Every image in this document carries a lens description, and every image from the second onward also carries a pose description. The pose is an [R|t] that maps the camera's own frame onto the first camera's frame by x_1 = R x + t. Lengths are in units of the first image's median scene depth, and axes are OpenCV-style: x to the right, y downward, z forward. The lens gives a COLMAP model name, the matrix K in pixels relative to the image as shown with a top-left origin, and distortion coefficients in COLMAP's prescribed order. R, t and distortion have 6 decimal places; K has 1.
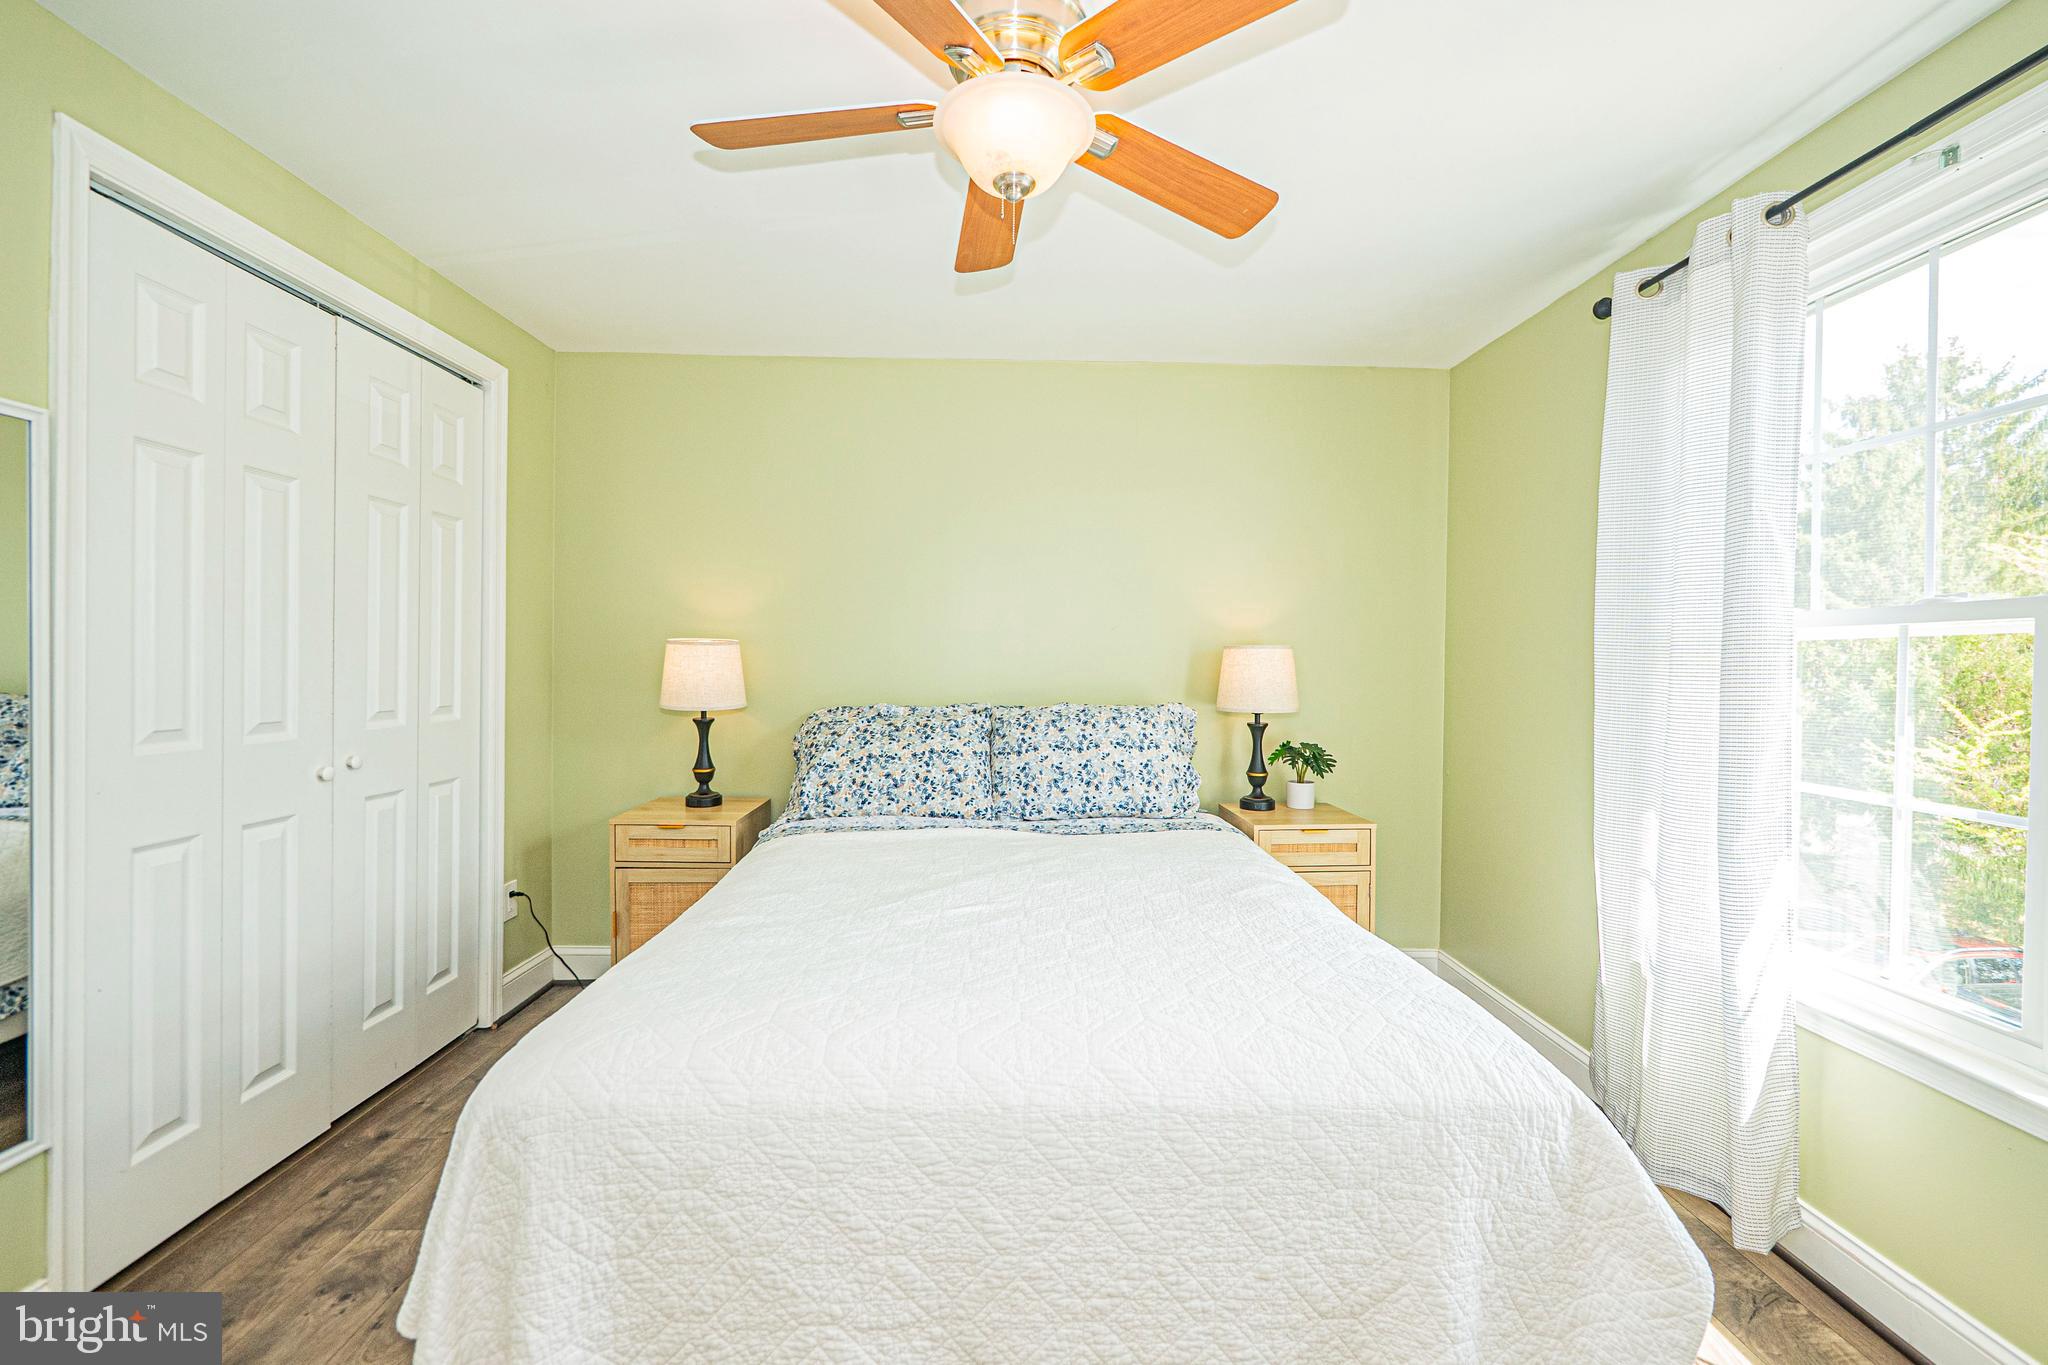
lens RADIAL K [[874.3, 0, 1024.4], [0, 874.3, 671.1], [0, 0, 1]] dist [-0.004221, 0.000035]
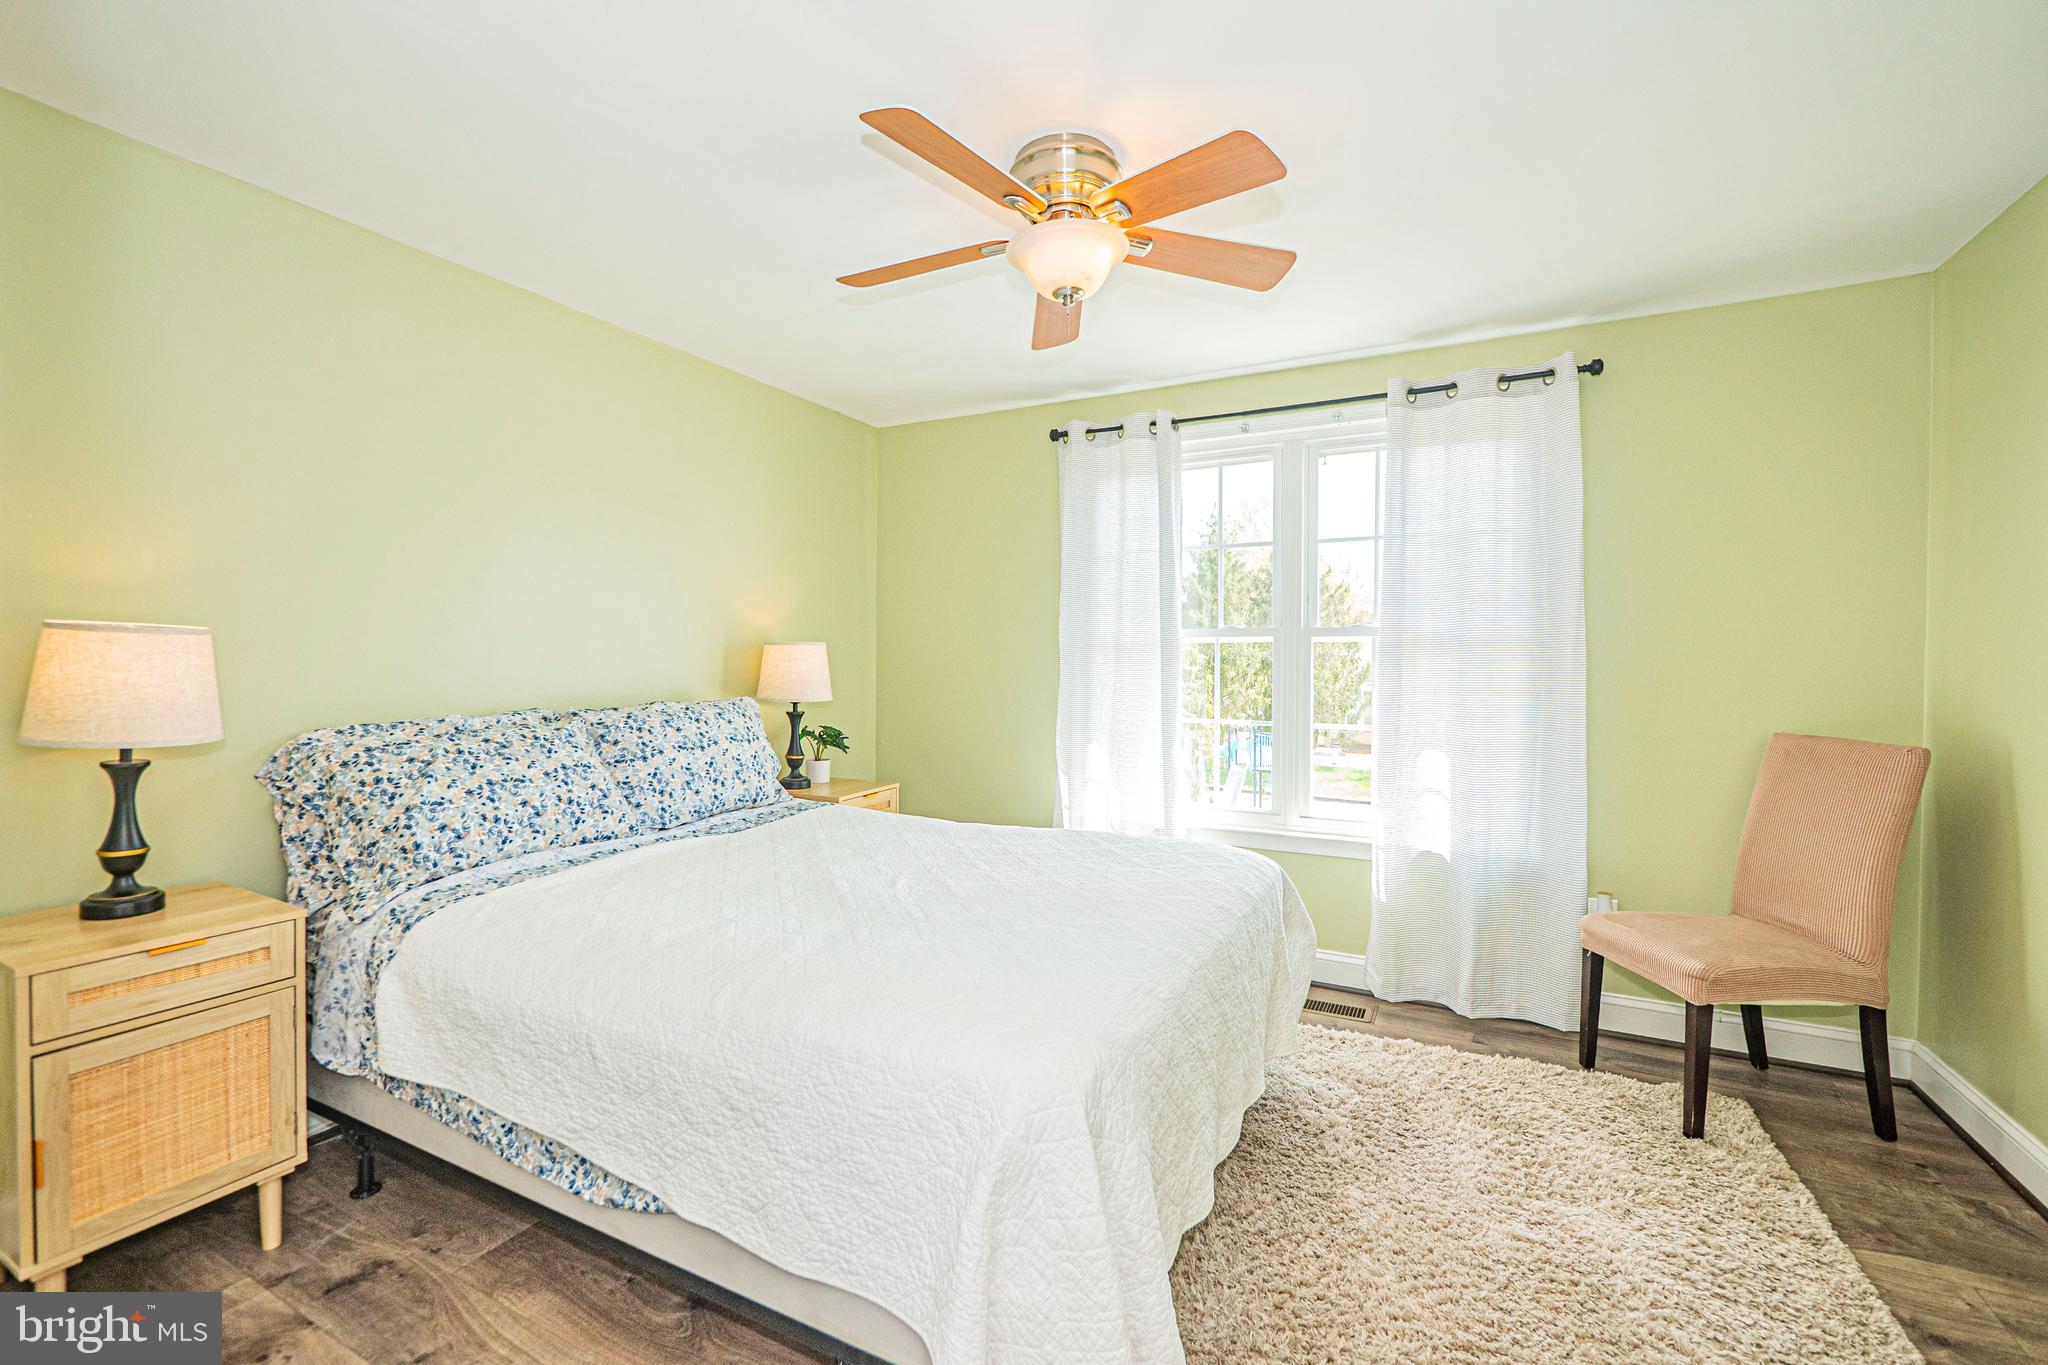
lens RADIAL K [[874.3, 0, 1024.4], [0, 874.3, 671.1], [0, 0, 1]] dist [-0.004221, 0.000035]
pose [[0.478312, -0.021041, 0.877938, -0.620857], [0.015463, 0.999760, 0.015536, -0.005190], [-0.878054, 0.006144, 0.478523, 0.221987]]
